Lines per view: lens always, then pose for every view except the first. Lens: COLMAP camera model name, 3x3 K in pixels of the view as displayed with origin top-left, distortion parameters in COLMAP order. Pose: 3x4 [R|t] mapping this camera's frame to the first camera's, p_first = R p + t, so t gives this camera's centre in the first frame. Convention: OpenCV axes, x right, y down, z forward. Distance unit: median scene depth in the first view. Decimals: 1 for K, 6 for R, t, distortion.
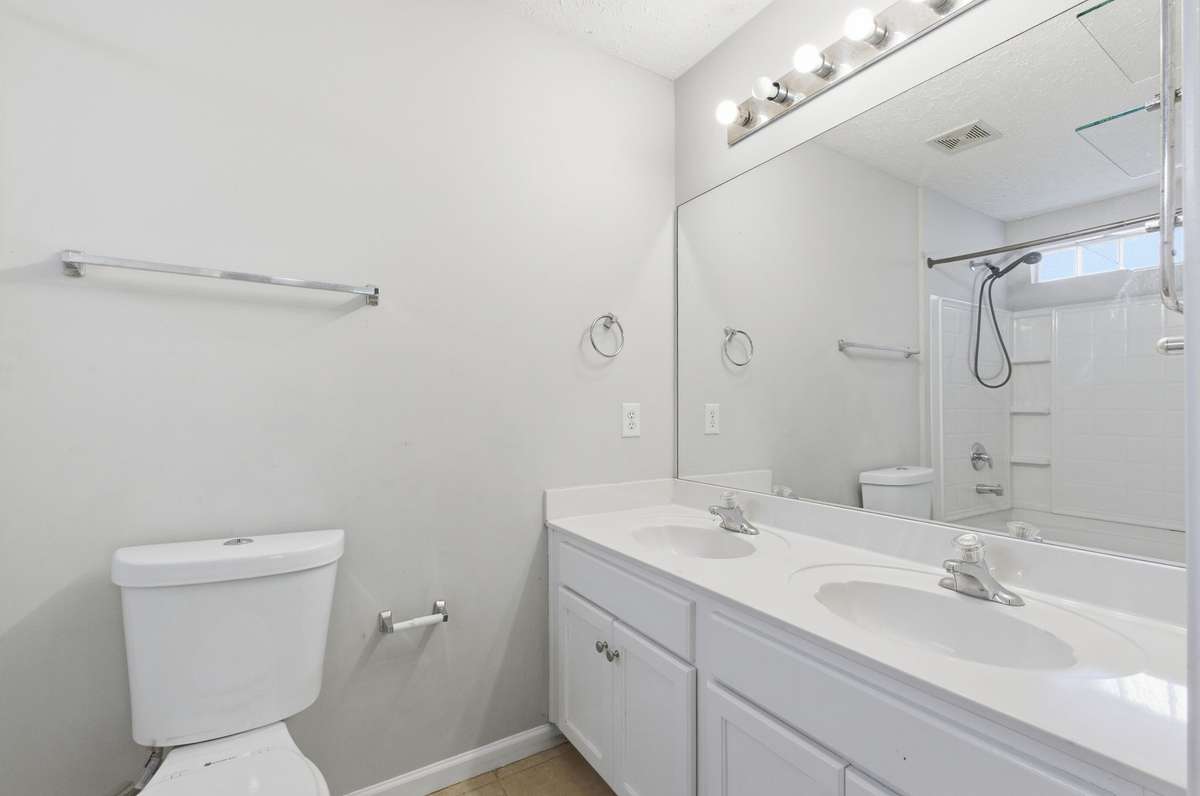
lens RADIAL K [[521.0, 0, 604.2], [0, 521.0, 399.6], [0, 0, 1]] dist [-0.001921, -0.000038]
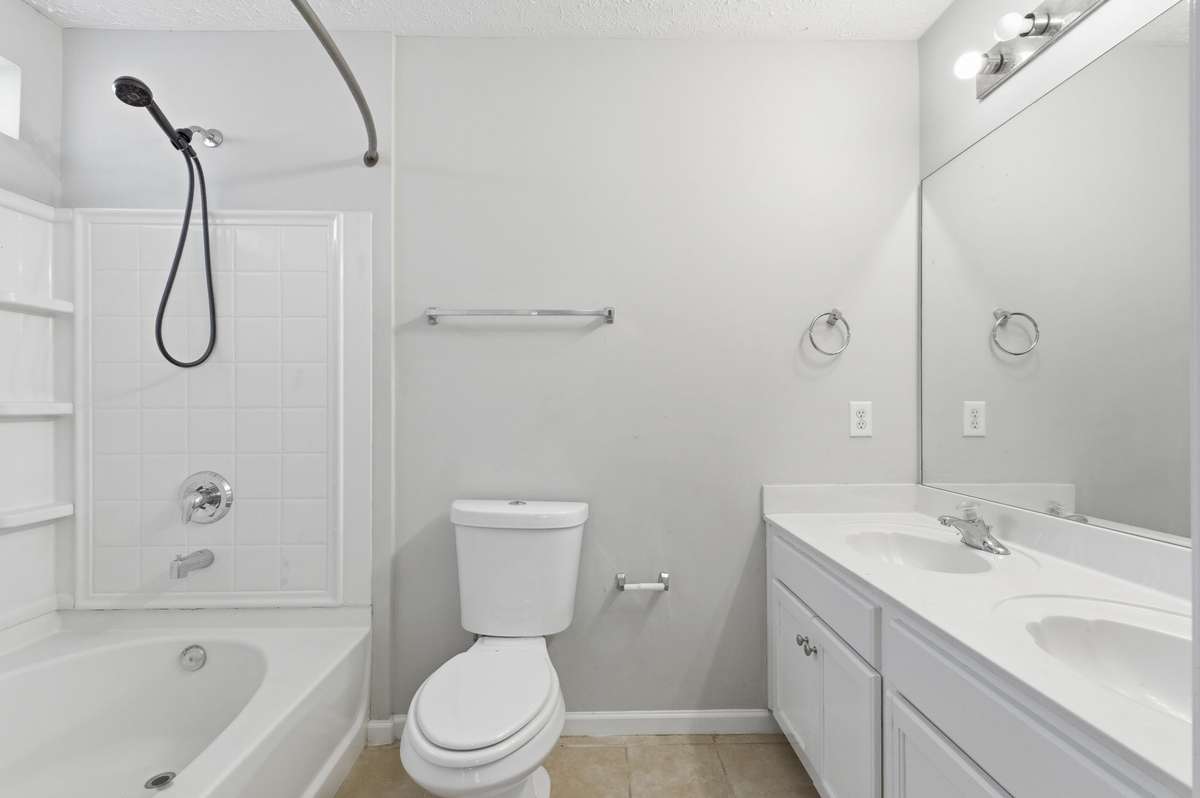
lens RADIAL K [[521.0, 0, 604.2], [0, 521.0, 400.6], [0, 0, 1]] dist [-0.001921, -0.000038]
pose [[0.858019, -0.009526, -0.513530, 0.168335], [0.011572, 0.999933, 0.000785, -0.000603], [0.513488, -0.006616, 0.858071, -0.062997]]
